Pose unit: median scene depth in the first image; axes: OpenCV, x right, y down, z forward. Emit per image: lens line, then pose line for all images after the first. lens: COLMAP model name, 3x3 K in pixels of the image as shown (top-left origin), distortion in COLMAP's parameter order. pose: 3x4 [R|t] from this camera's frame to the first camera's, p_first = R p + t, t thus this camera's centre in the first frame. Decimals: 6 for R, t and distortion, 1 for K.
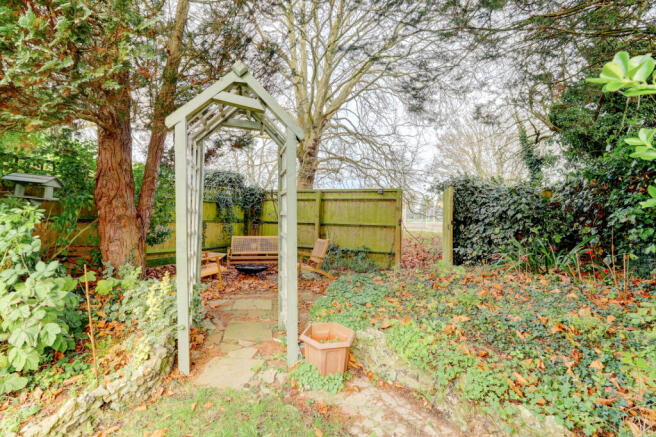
lens RADIAL K [[313.2, 0, 328.0], [0, 313.2, 217.4], [0, 0, 1]] dist [0.001540, -0.000003]
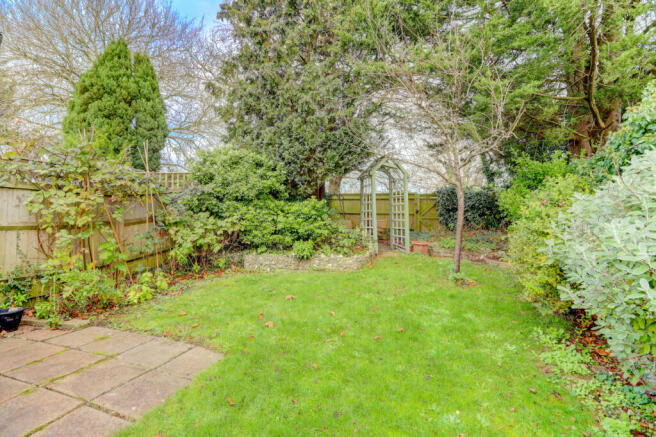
lens RADIAL K [[313.2, 0, 328.0], [0, 313.2, 218.3], [0, 0, 1]] dist [0.001540, -0.000003]
pose [[0.995450, -0.002763, 0.095246, -0.312821], [0.002718, 0.999996, 0.000596, 0.037985], [-0.095247, -0.000334, 0.995454, -0.510171]]
